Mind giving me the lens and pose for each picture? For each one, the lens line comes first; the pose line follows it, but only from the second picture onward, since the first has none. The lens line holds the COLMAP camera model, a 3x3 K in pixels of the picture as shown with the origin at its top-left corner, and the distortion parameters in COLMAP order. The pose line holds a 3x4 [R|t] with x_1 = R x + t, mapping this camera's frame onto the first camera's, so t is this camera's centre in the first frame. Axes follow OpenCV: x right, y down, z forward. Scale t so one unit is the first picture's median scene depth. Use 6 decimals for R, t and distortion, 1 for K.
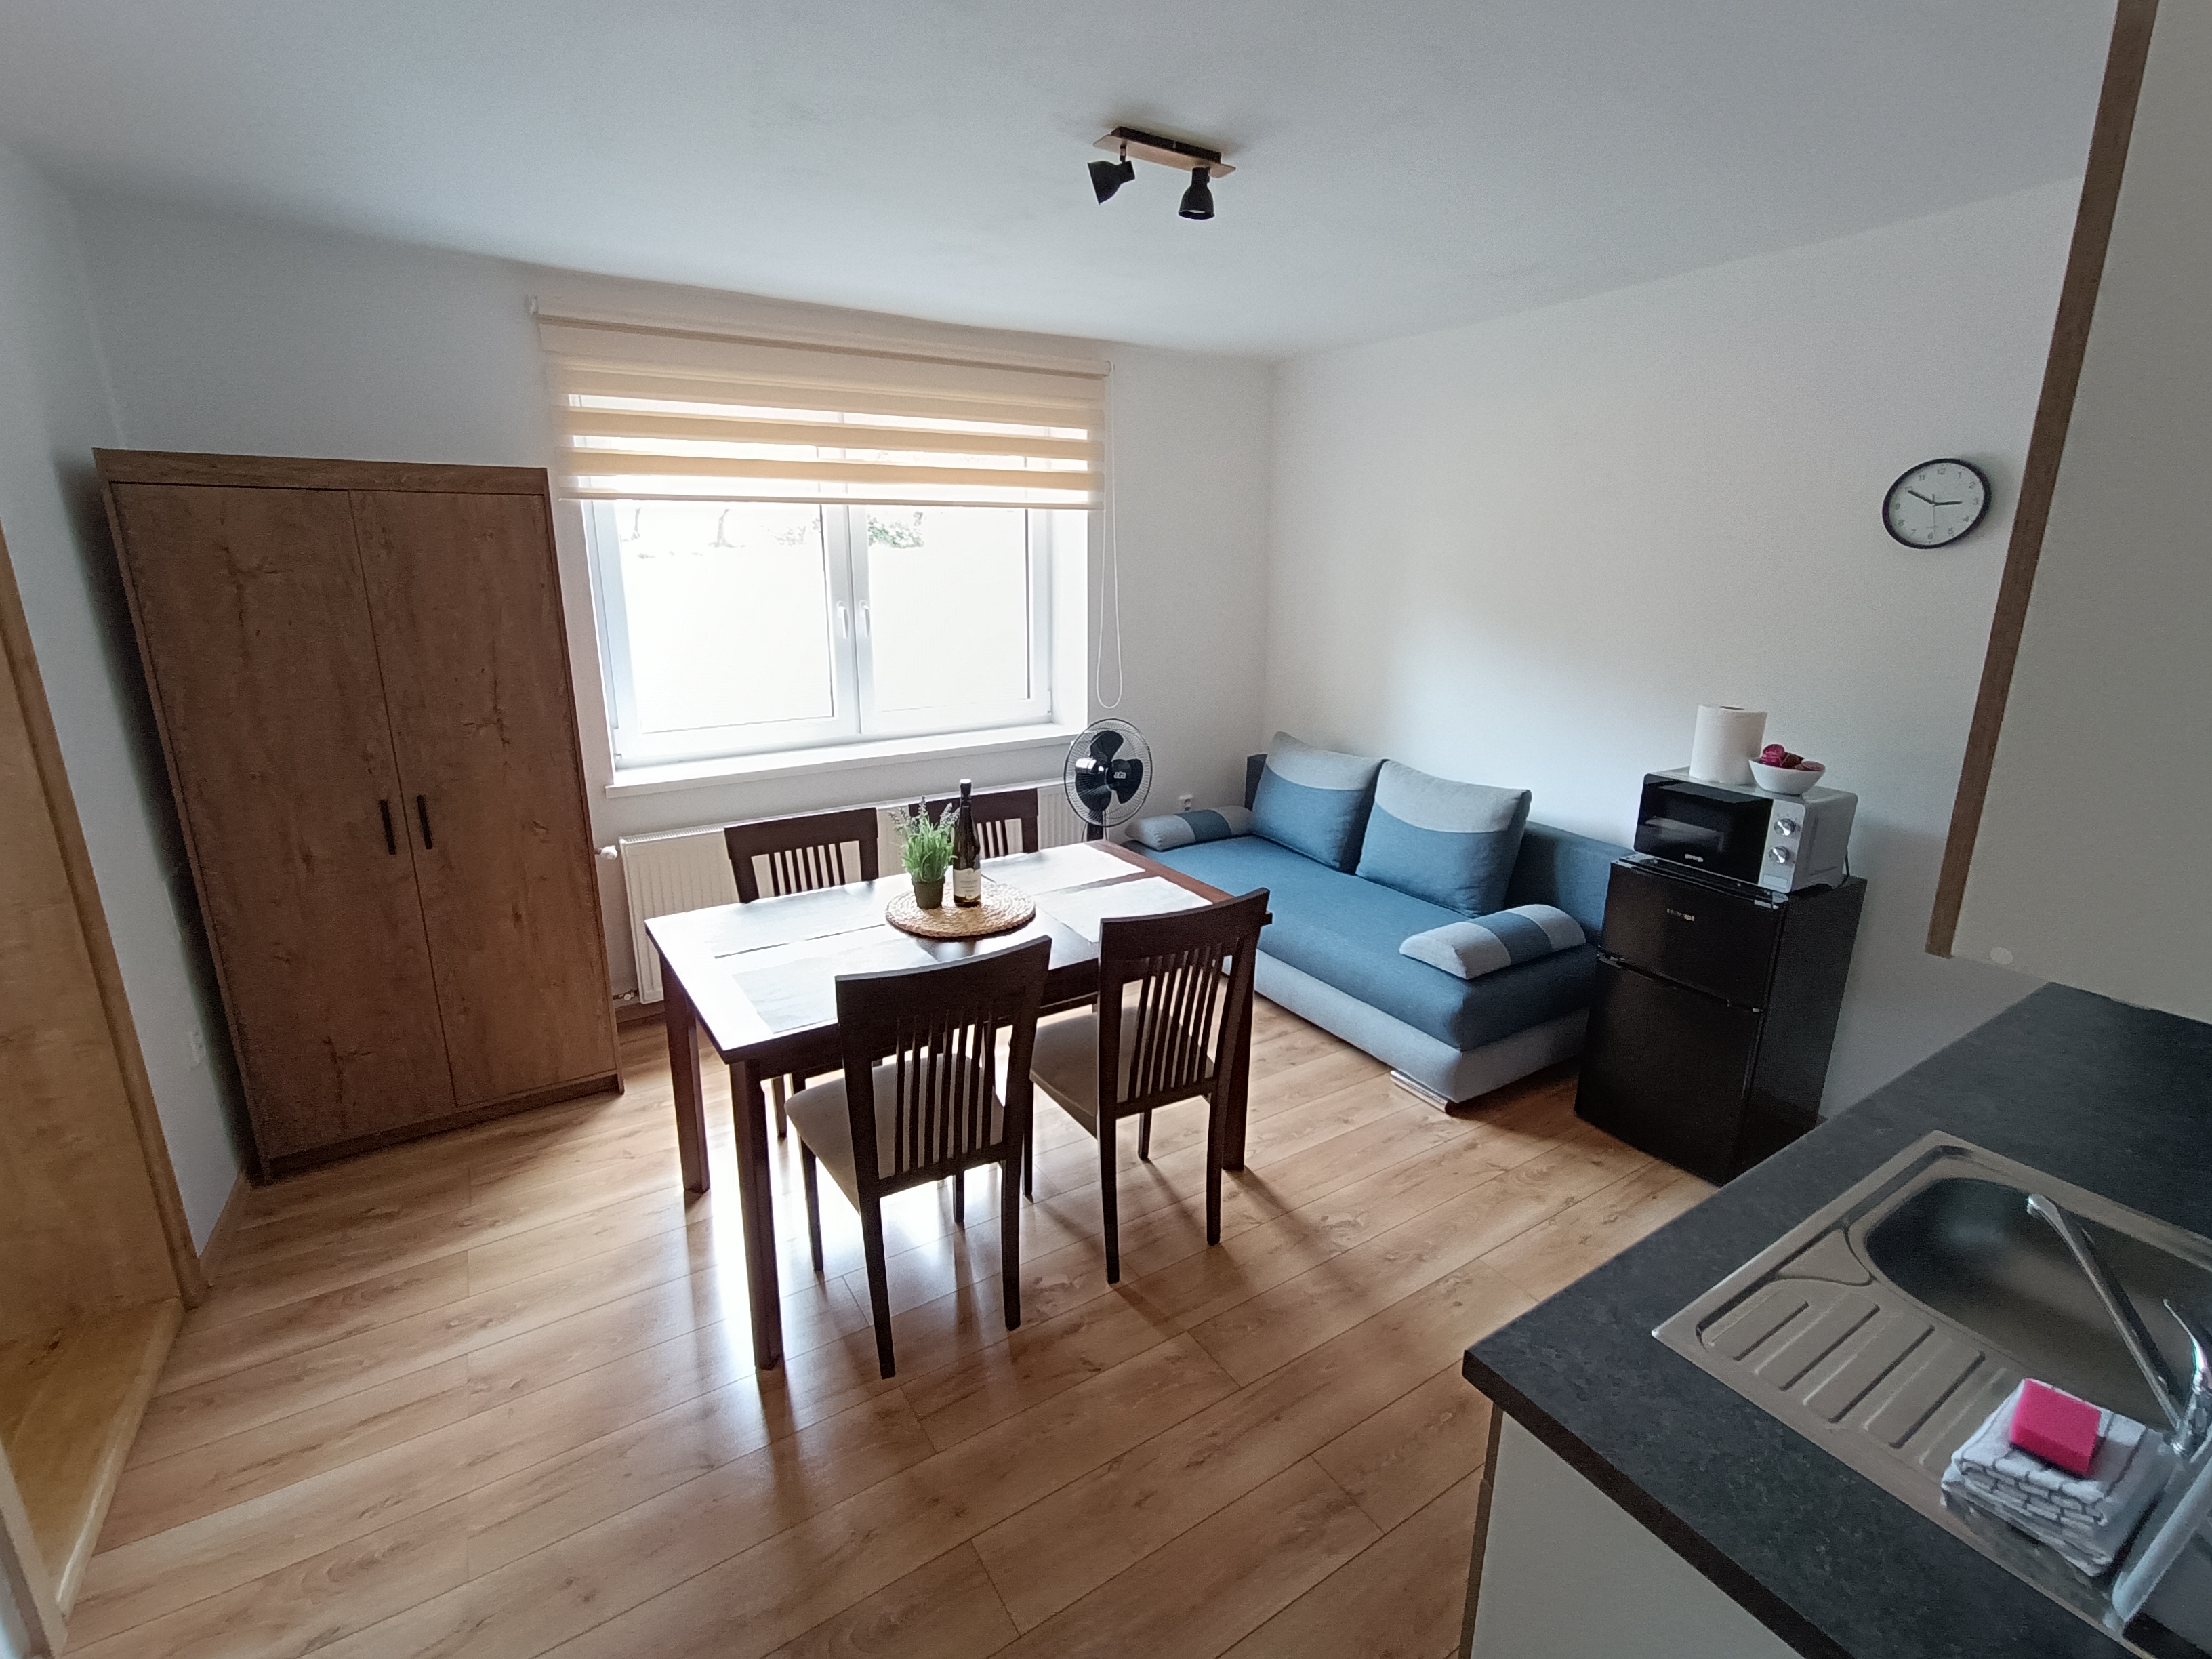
lens RADIAL K [[995.2, 0, 1110.4], [0, 995.2, 796.0], [0, 0, 1]] dist [0.033996, -0.014742]
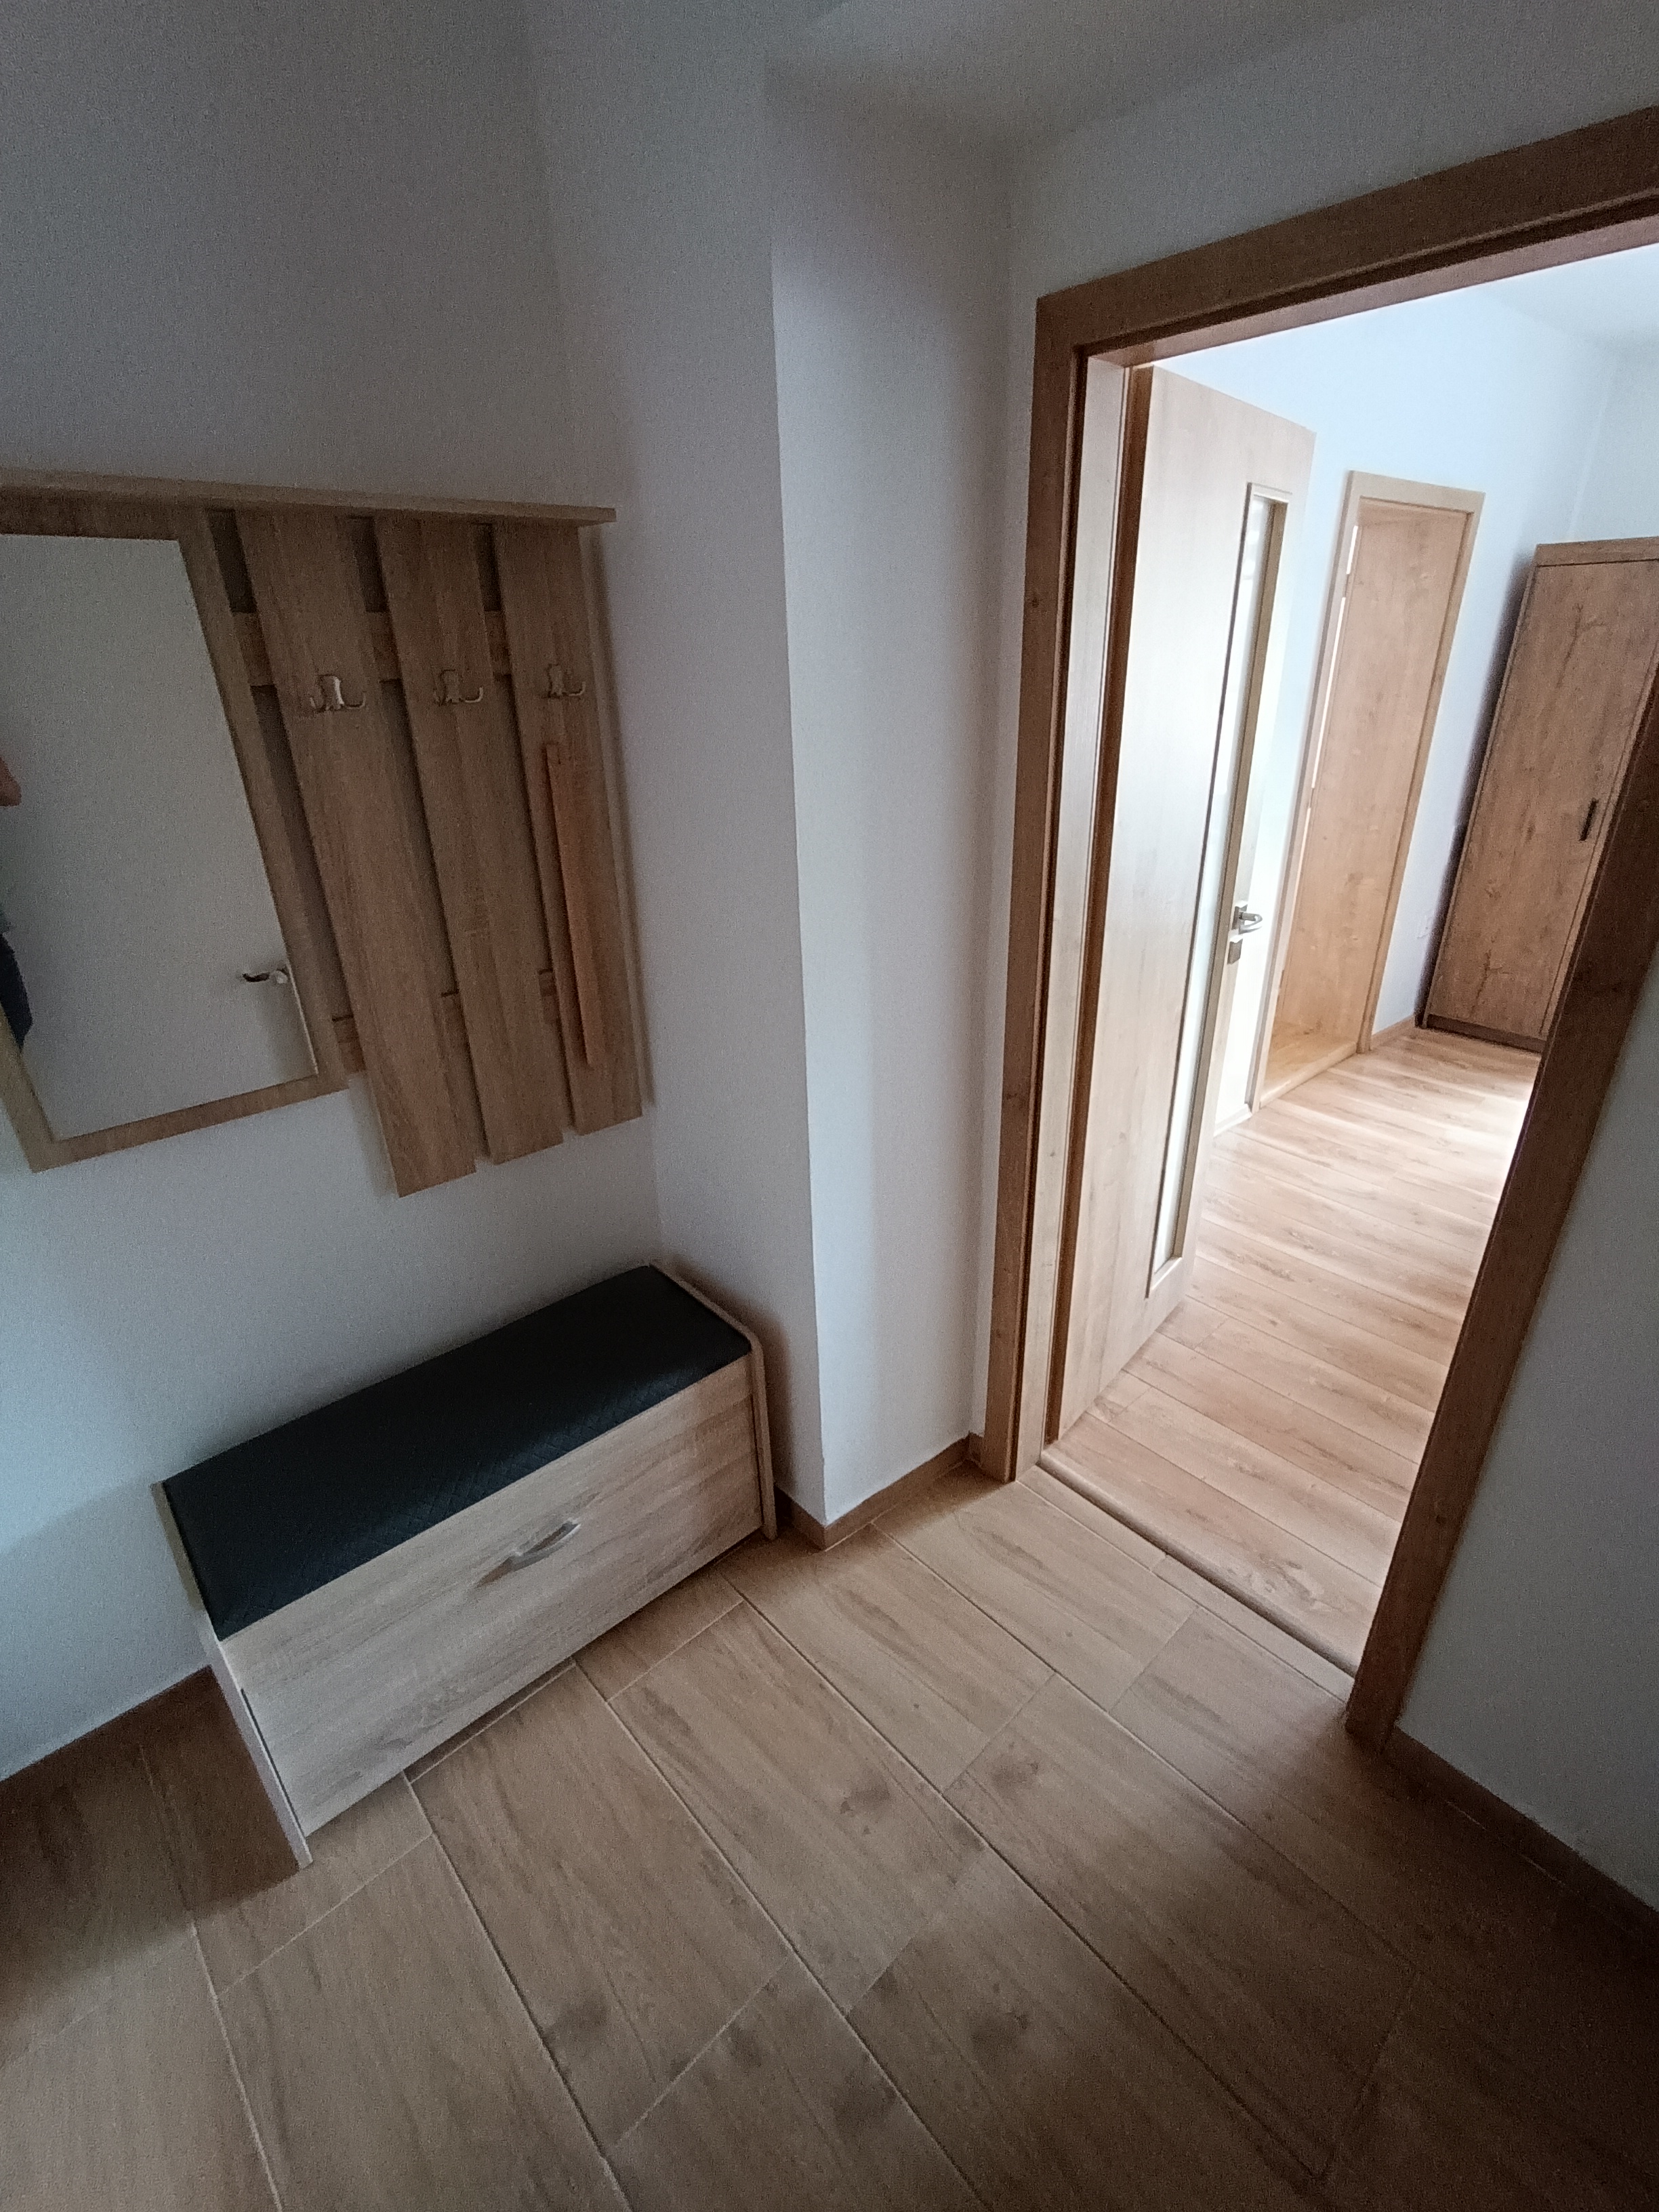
lens RADIAL K [[995.2, 0, 838.8], [0, 995.2, 1161.9], [0, 0, 1]] dist [0.033996, -0.014742]
pose [[0.174658, 0.443031, -0.879328, 0.705300], [-0.208901, 0.889398, 0.406611, 0.122290], [0.962214, 0.112674, 0.247890, -0.408243]]
